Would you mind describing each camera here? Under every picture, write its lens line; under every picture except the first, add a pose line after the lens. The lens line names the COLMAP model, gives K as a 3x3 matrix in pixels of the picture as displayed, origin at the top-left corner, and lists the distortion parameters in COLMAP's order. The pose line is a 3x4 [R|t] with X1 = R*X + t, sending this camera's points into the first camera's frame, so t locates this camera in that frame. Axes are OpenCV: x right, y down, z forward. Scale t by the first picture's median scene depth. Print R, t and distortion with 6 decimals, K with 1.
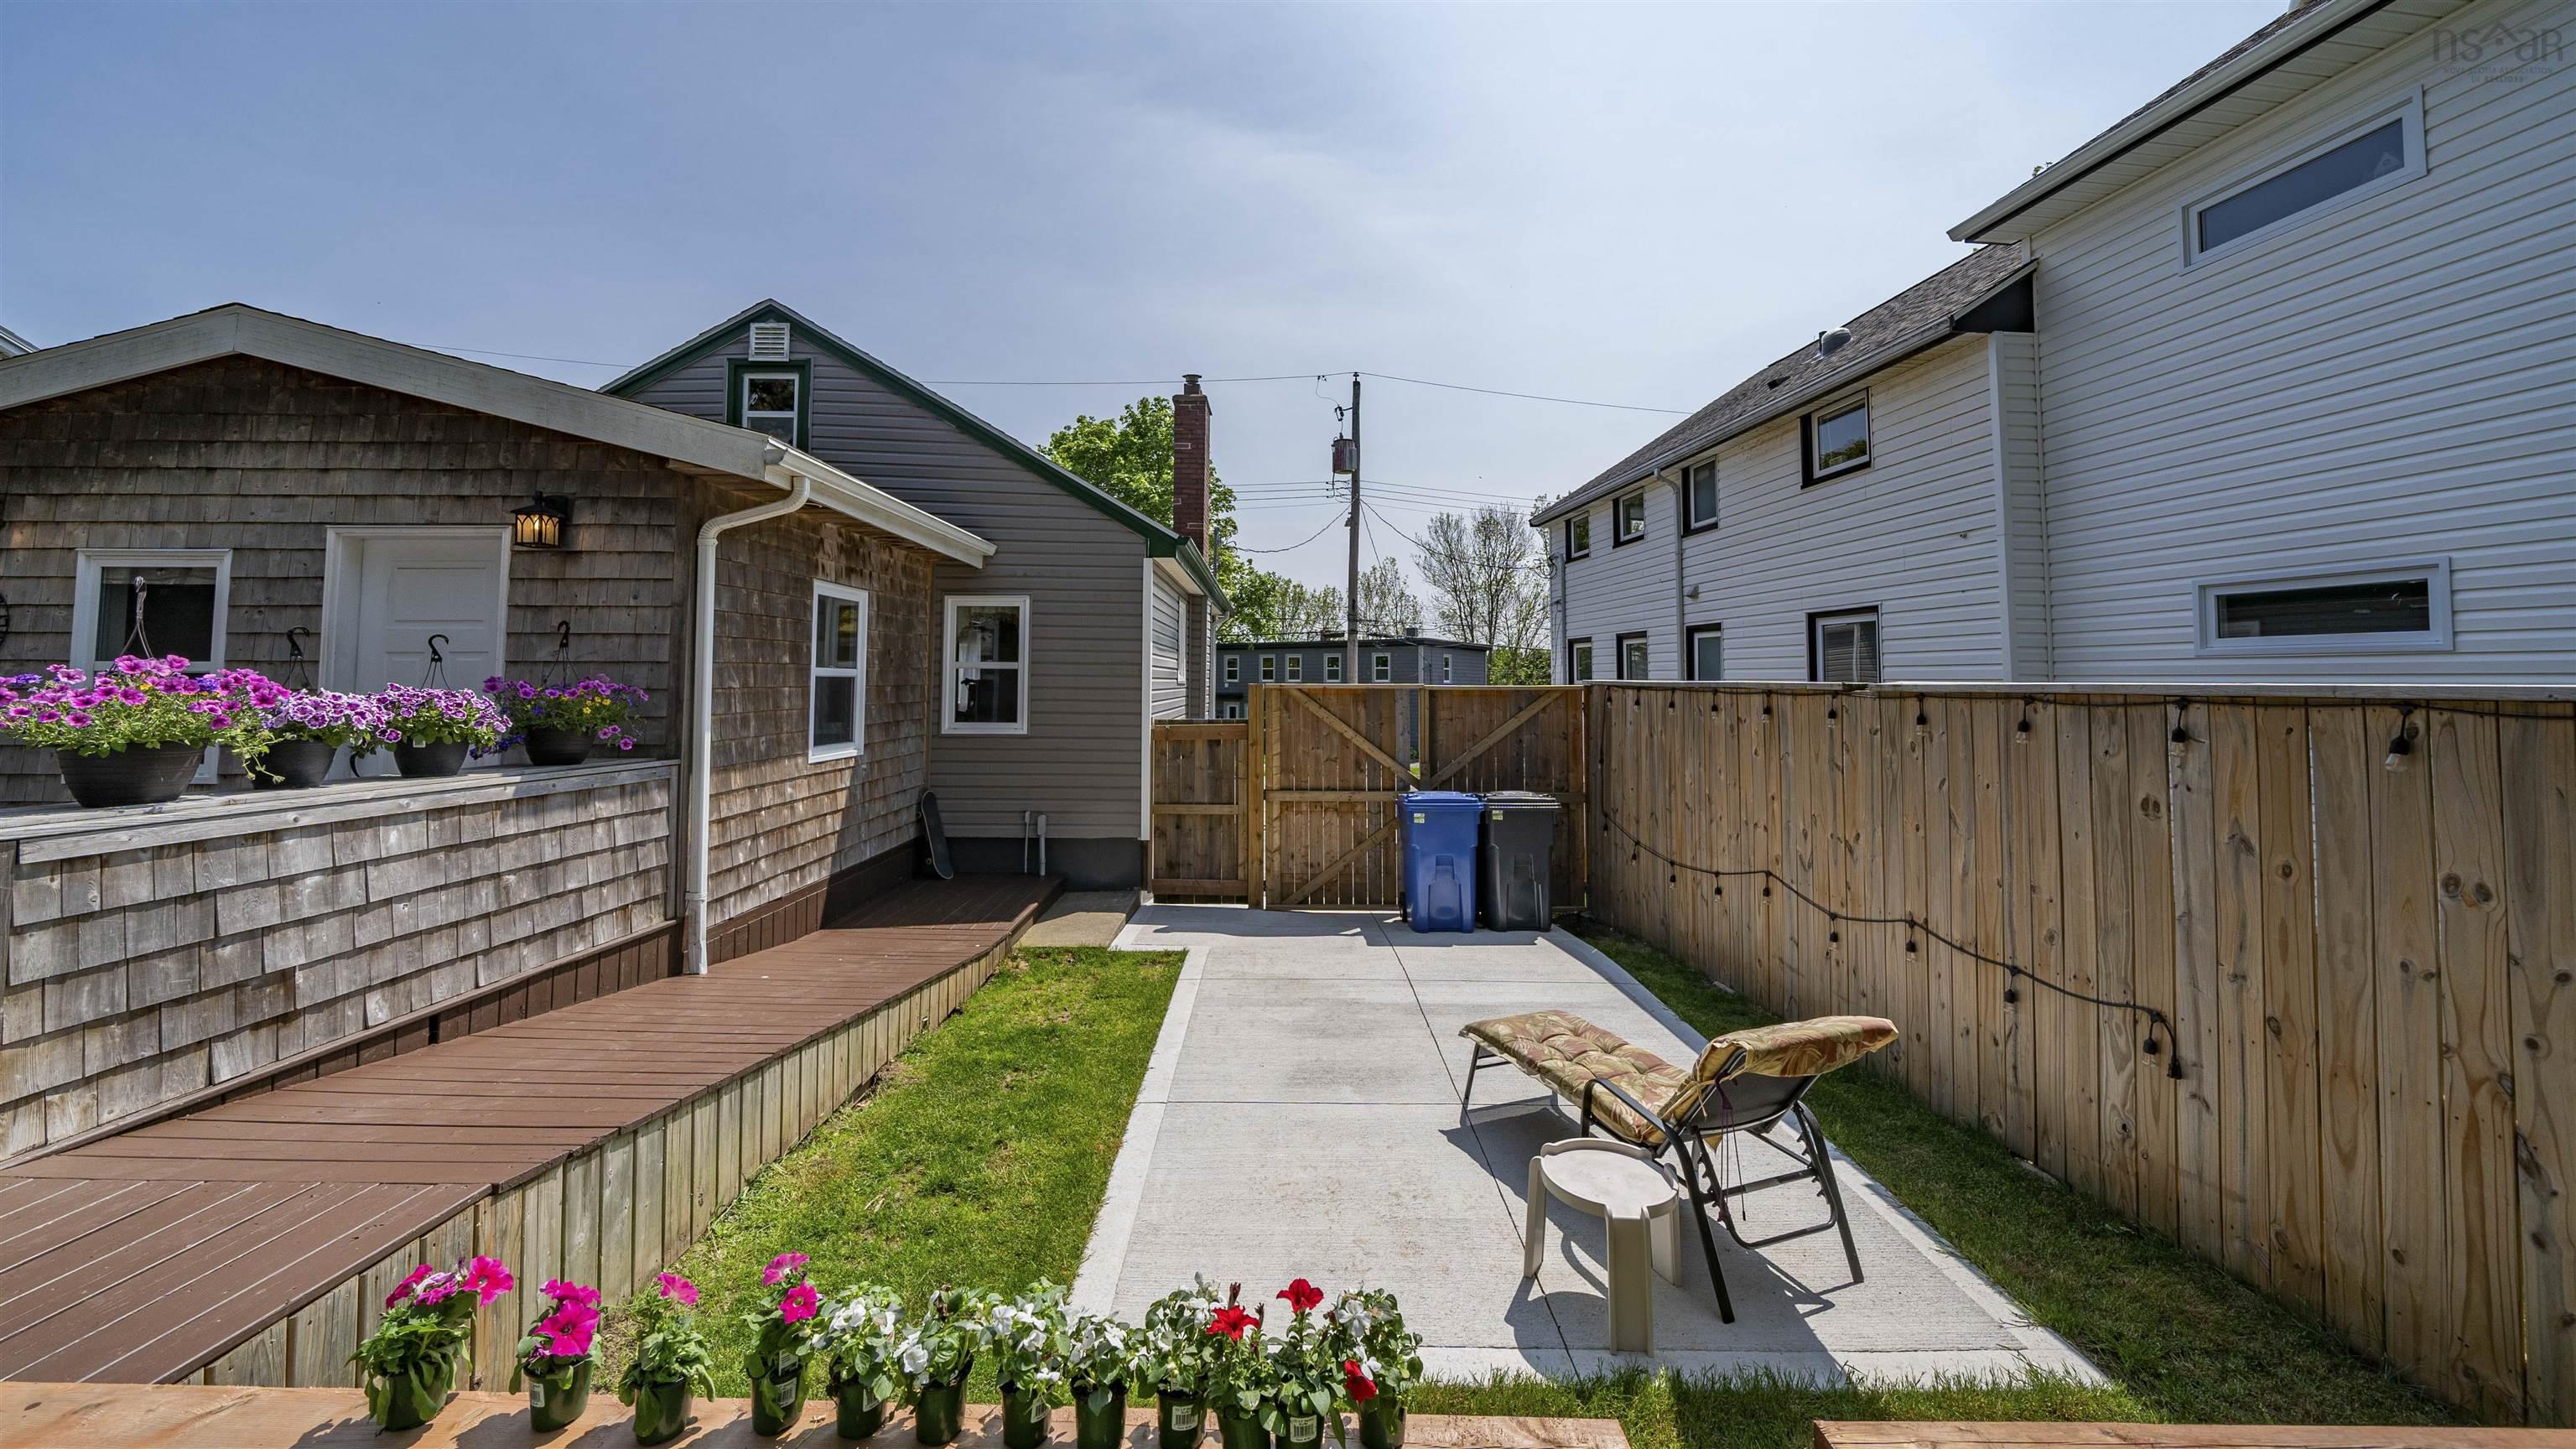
lens RADIAL K [[901.1, 0, 1275.5], [0, 901.1, 636.7], [0, 0, 1]] dist [-0.005114, 0.000127]
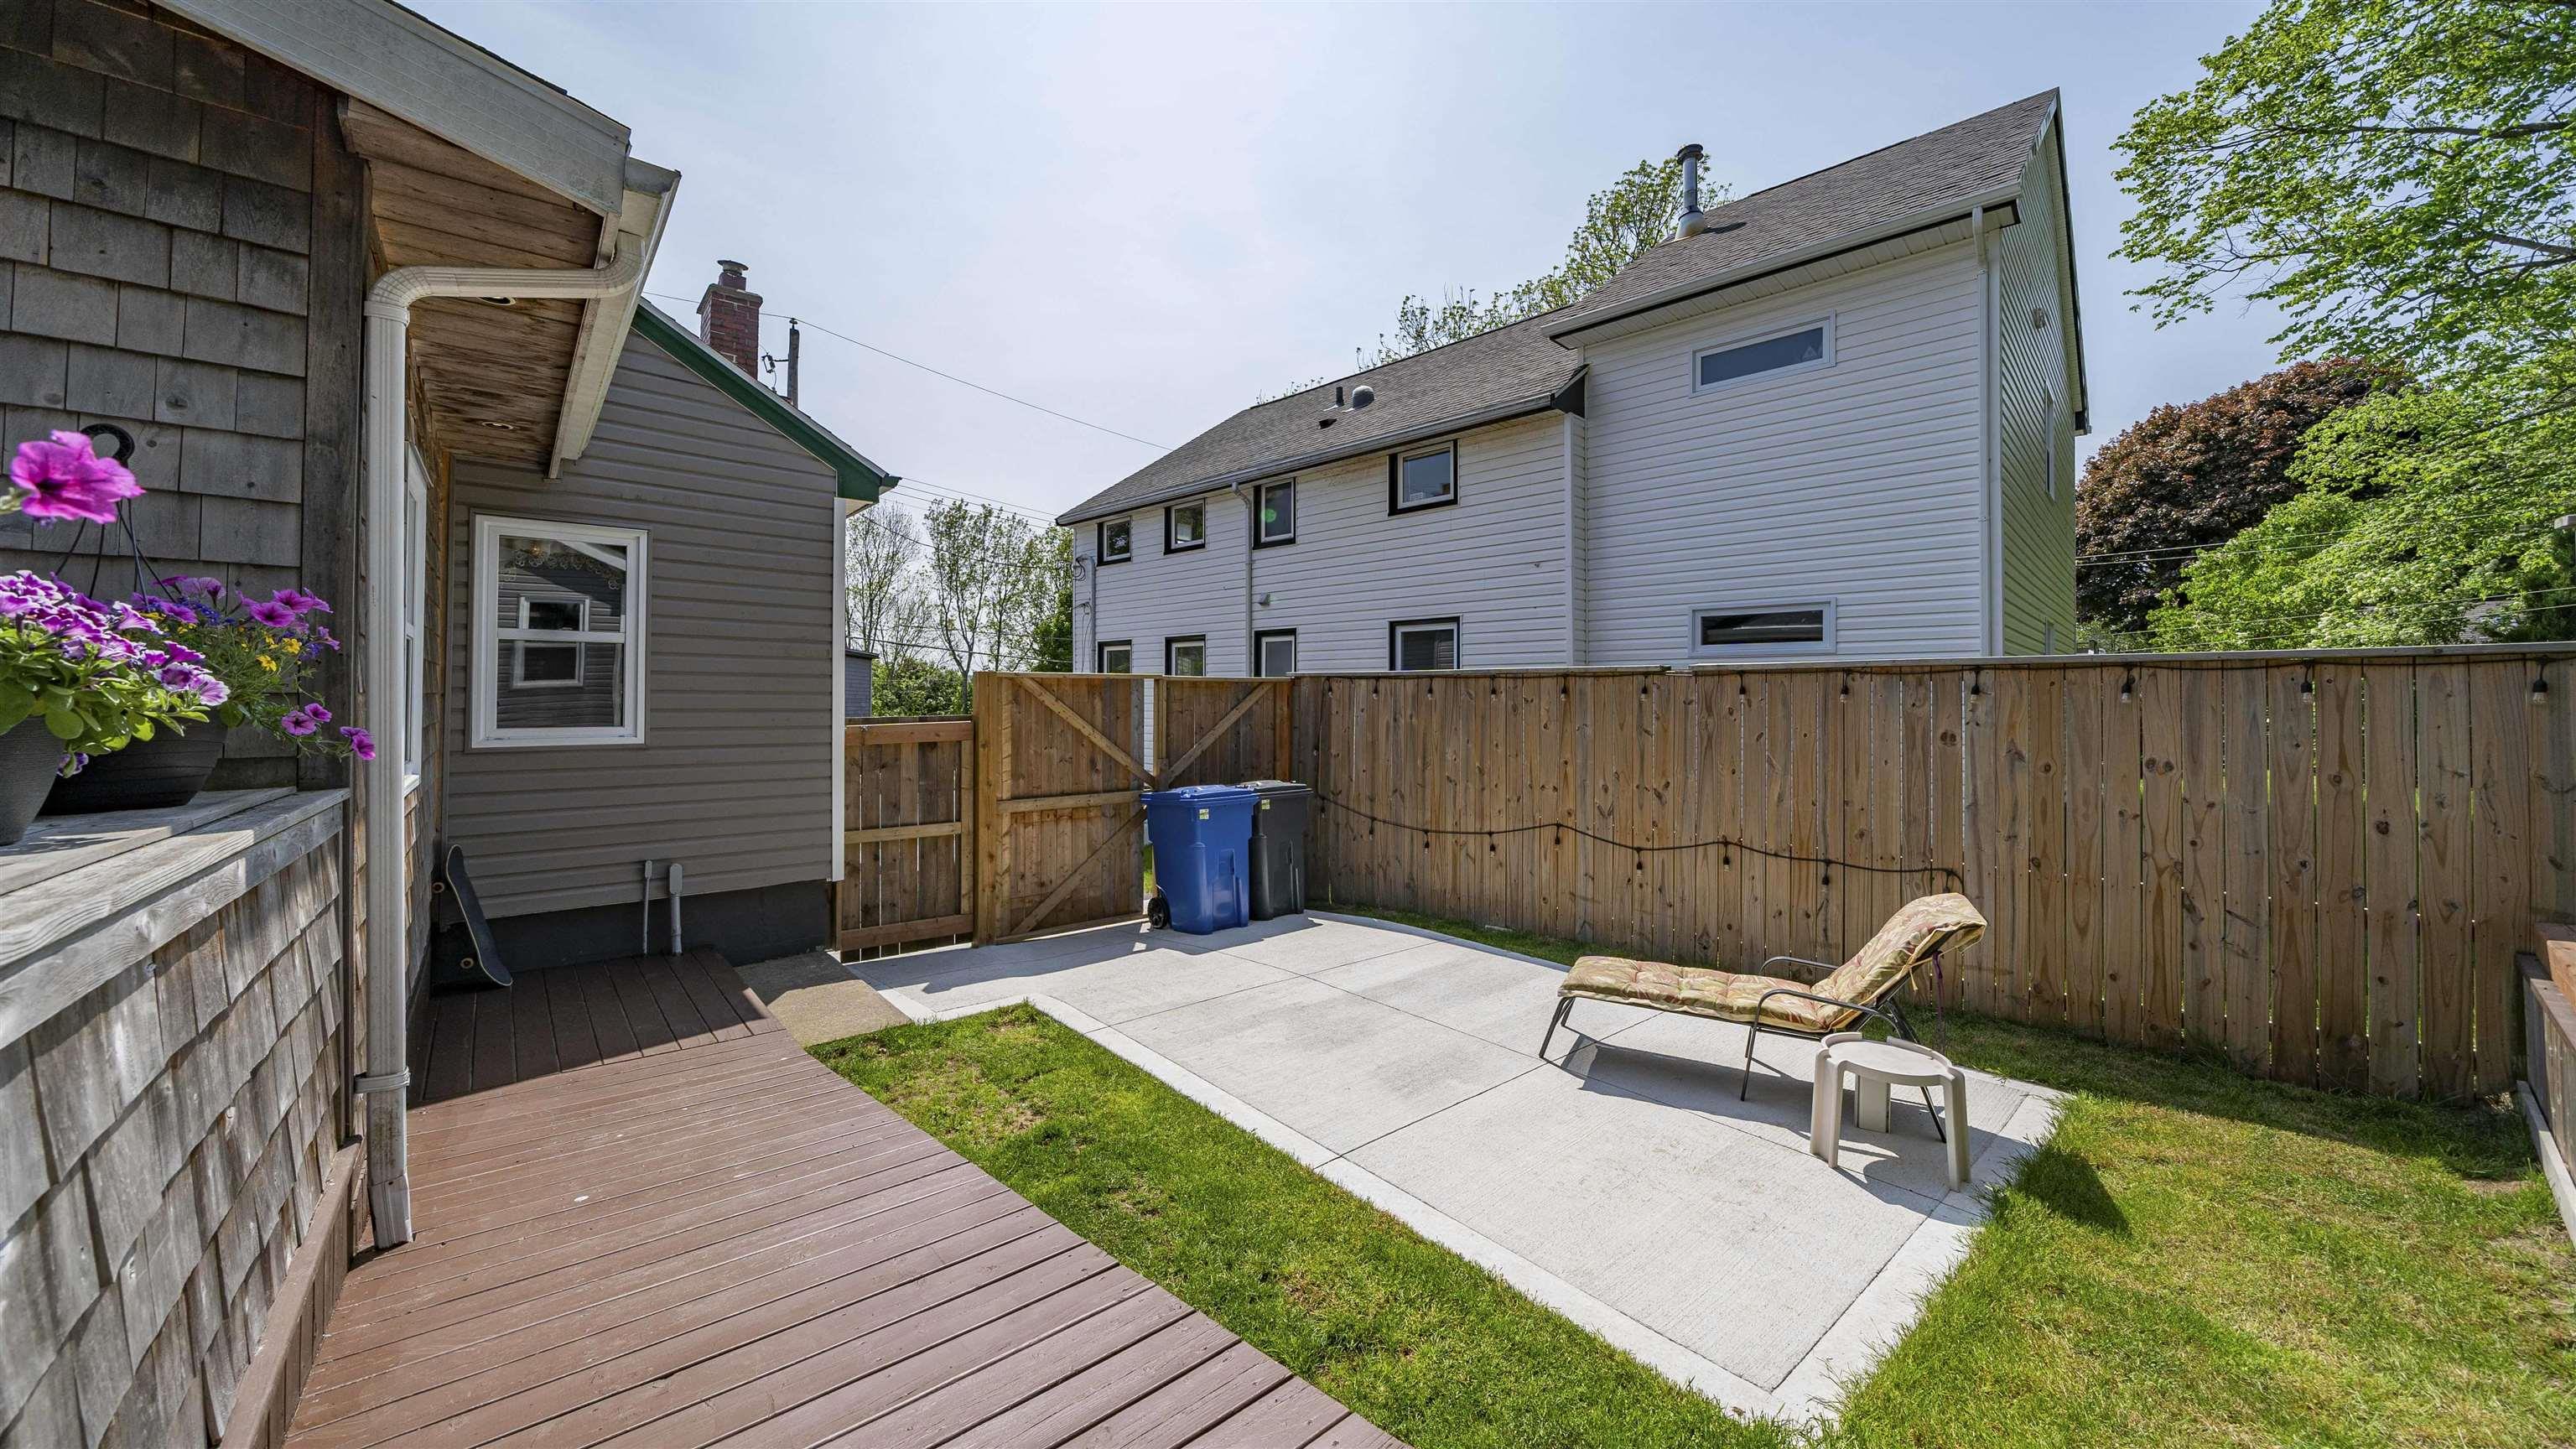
lens RADIAL K [[901.1, 0, 1267.5], [0, 901.1, 686.0], [0, 0, 1]] dist [-0.005114, 0.000127]
pose [[0.770951, 0.004072, 0.636881, -0.471498], [-0.029426, 0.999139, 0.029234, 0.046916], [-0.636214, -0.041279, 0.770408, 0.292109]]
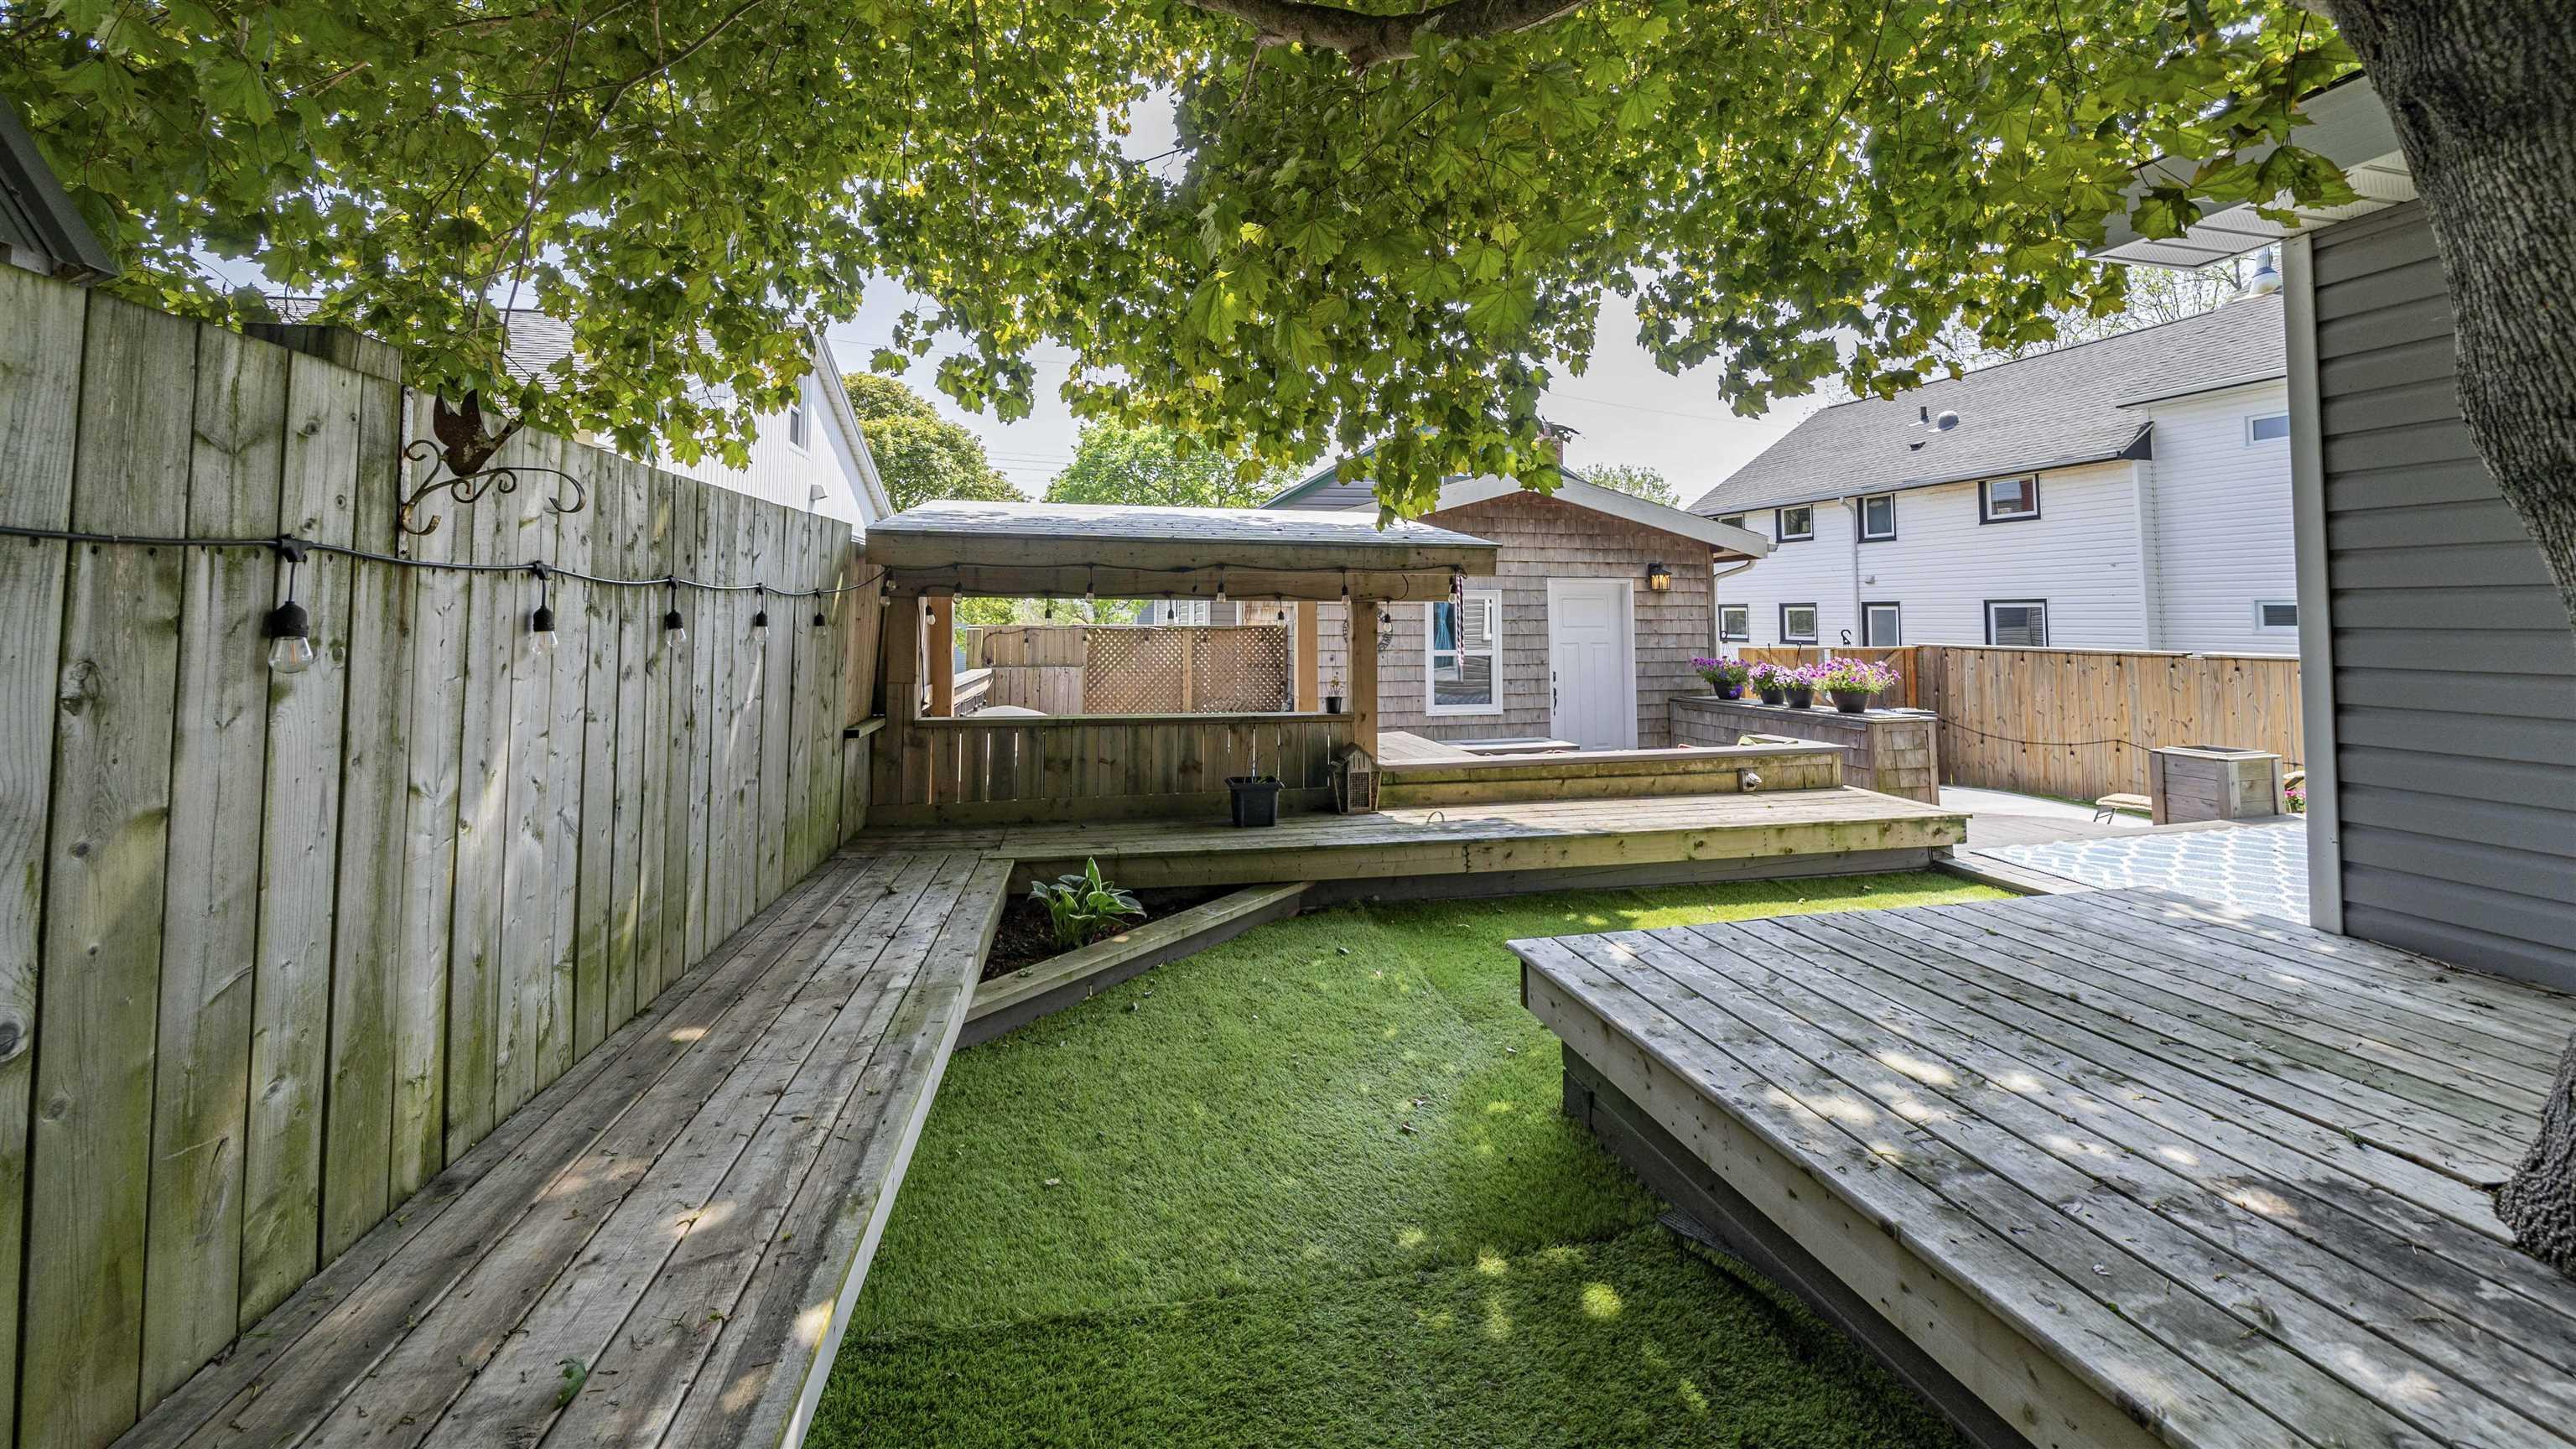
lens RADIAL K [[901.1, 0, 1298.9], [0, 901.1, 568.9], [0, 0, 1]] dist [-0.005114, 0.000127]
pose [[0.981631, 0.007557, 0.190641, -1.567554], [-0.006061, 0.999946, -0.008429, -0.099685], [-0.190694, 0.007119, 0.981624, -0.631527]]
